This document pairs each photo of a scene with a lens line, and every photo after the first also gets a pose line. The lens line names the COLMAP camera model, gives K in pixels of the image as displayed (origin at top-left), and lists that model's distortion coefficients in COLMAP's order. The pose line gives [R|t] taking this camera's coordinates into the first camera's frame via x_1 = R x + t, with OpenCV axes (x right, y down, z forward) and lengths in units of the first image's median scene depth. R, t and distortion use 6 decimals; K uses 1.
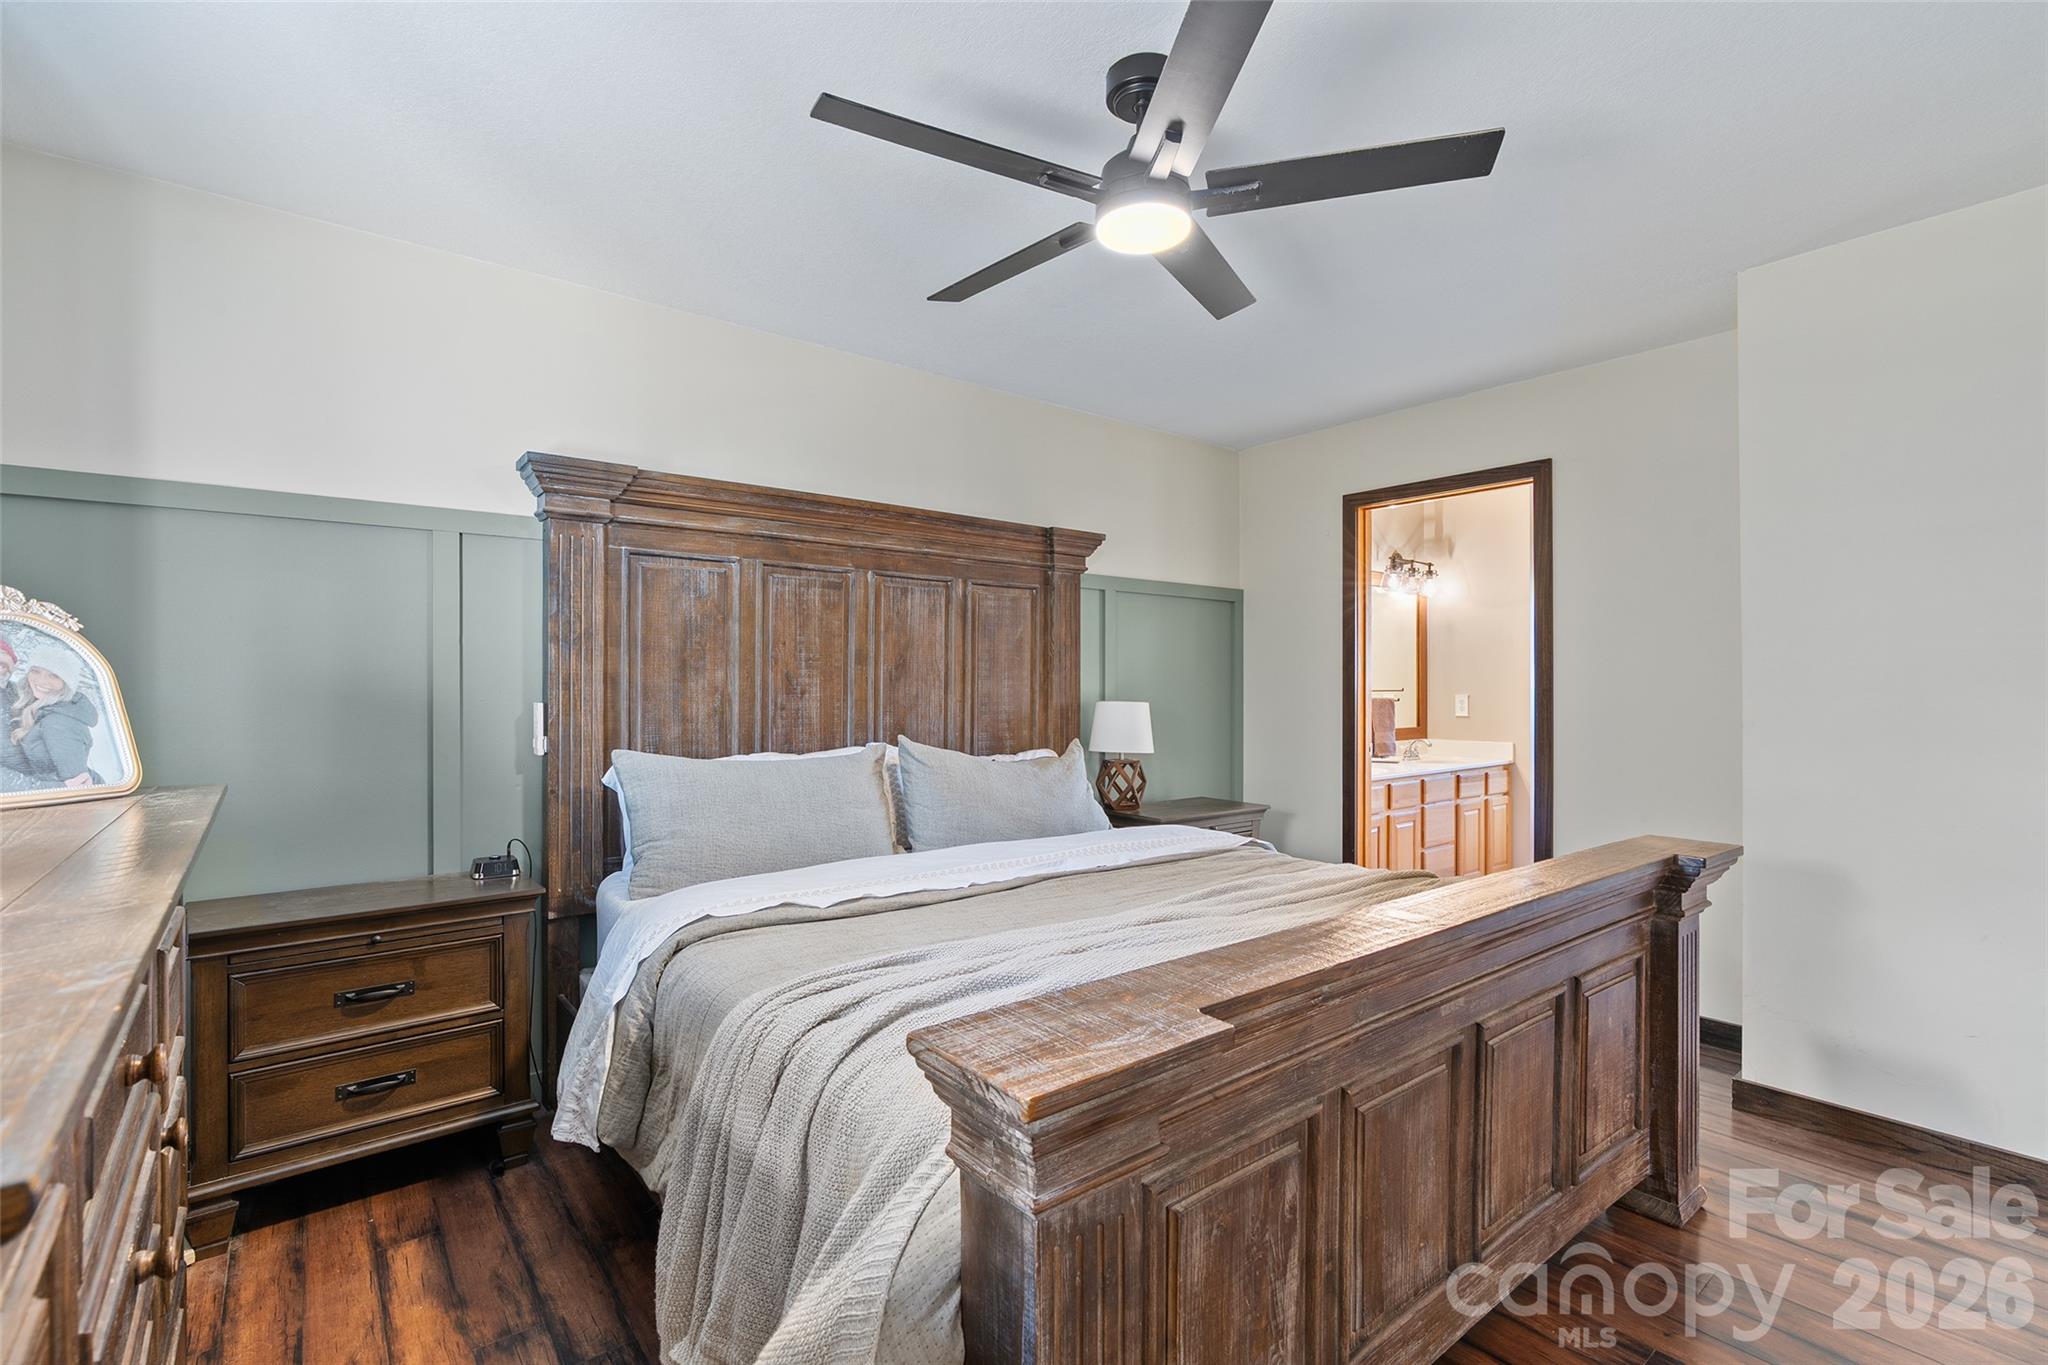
lens RADIAL K [[922.3, 0, 1015.0], [0, 922.3, 682.6], [0, 0, 1]] dist [-0.009197, 0.002879]
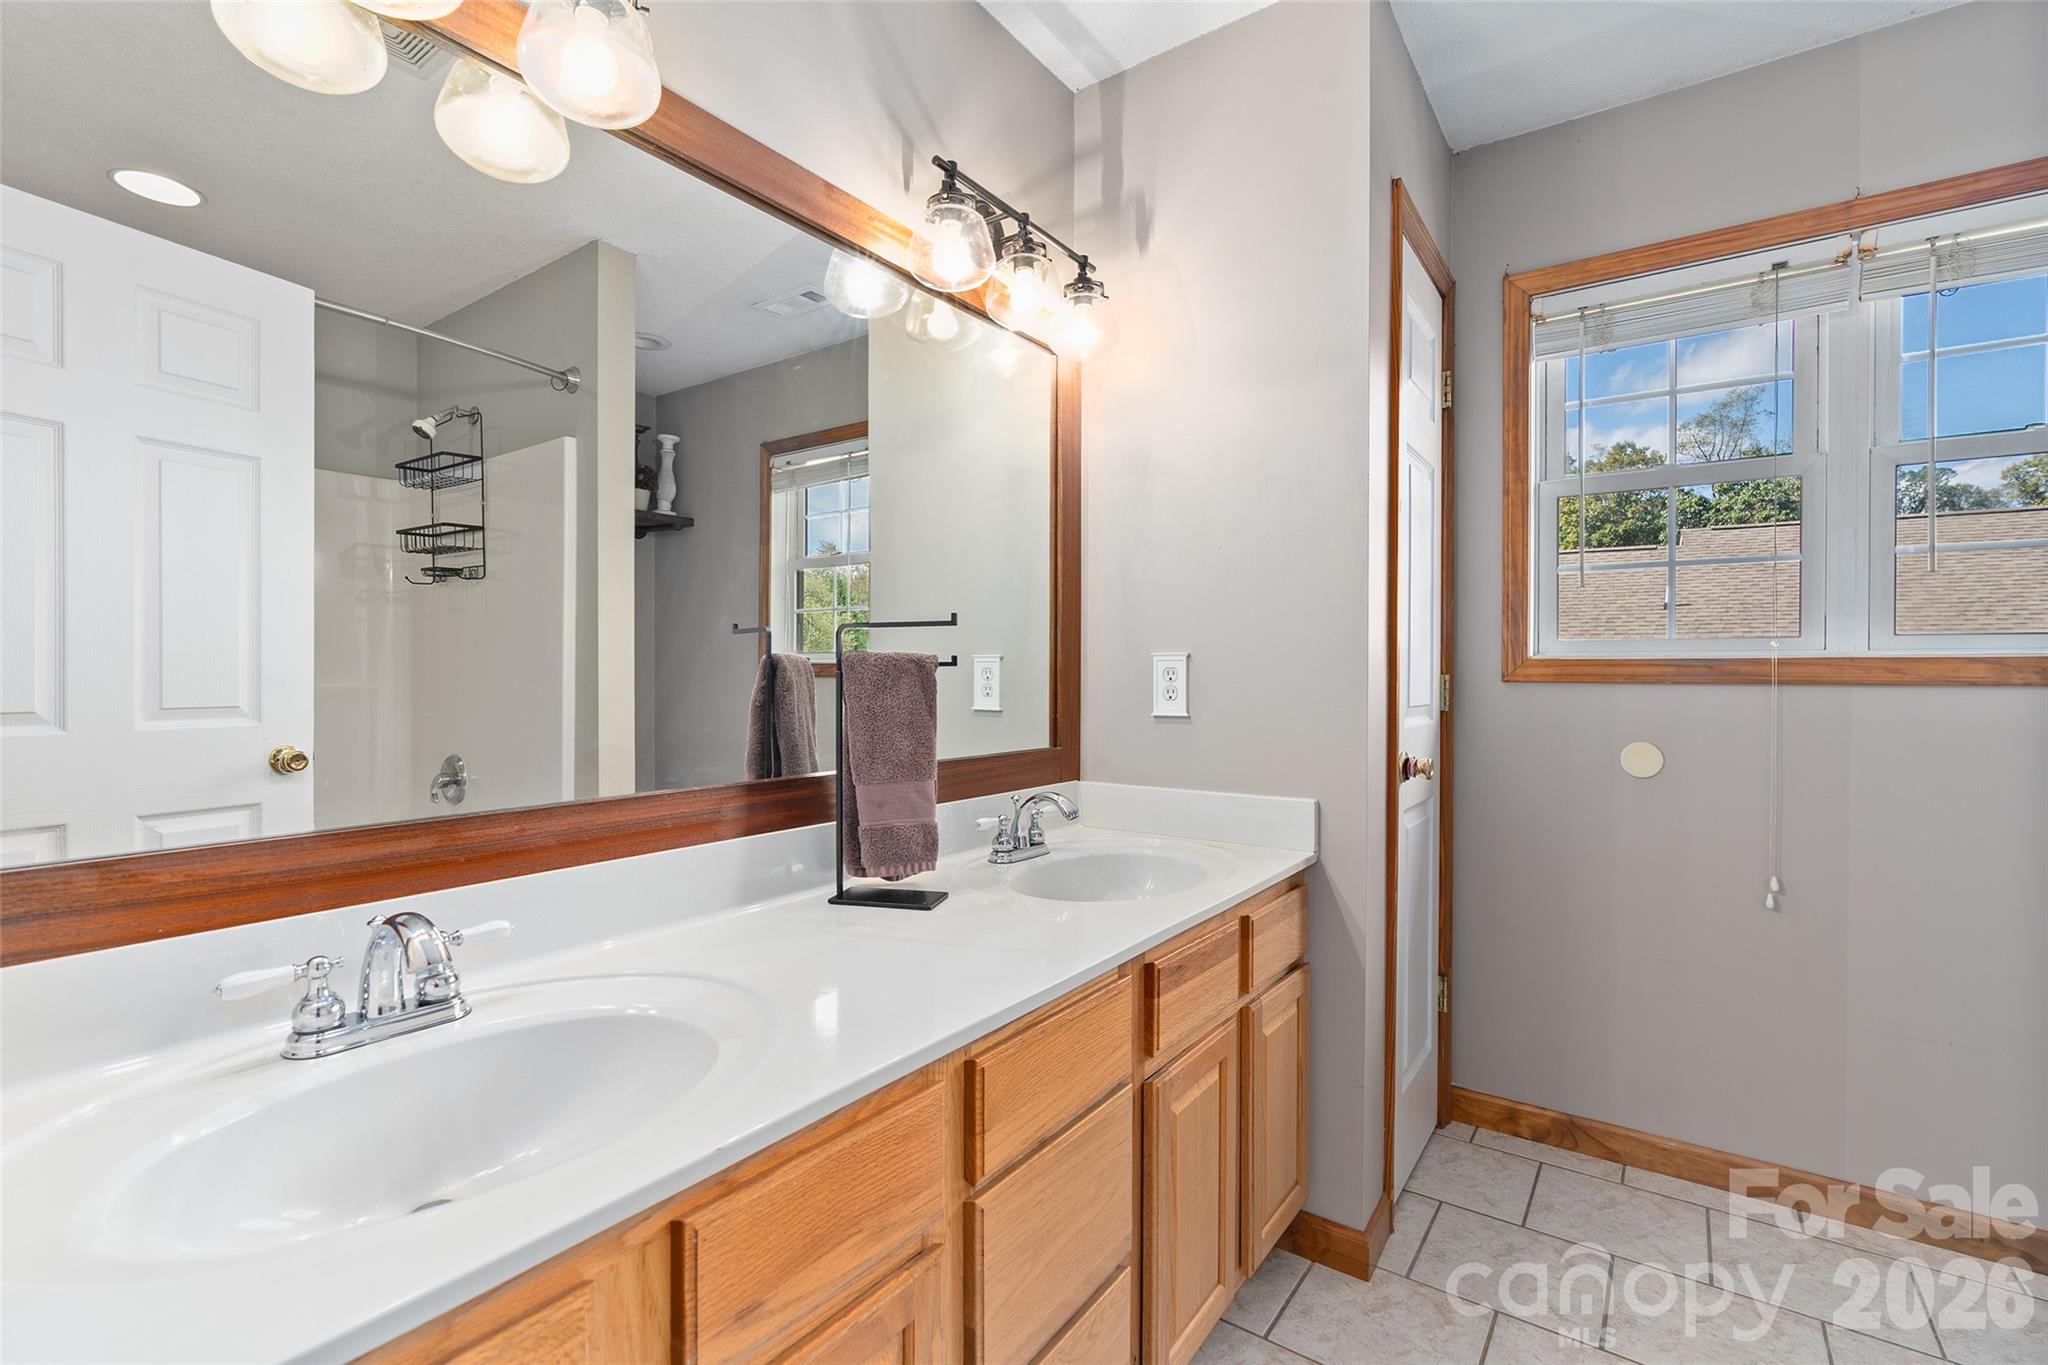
lens RADIAL K [[922.3, 0, 1023.2], [0, 922.3, 687.3], [0, 0, 1]] dist [-0.009197, 0.002879]
pose [[0.958153, 0.008375, 0.286134, 0.345430], [-0.008847, 0.999961, 0.000354, 0.026779], [-0.286119, -0.002871, 0.958190, 0.707220]]
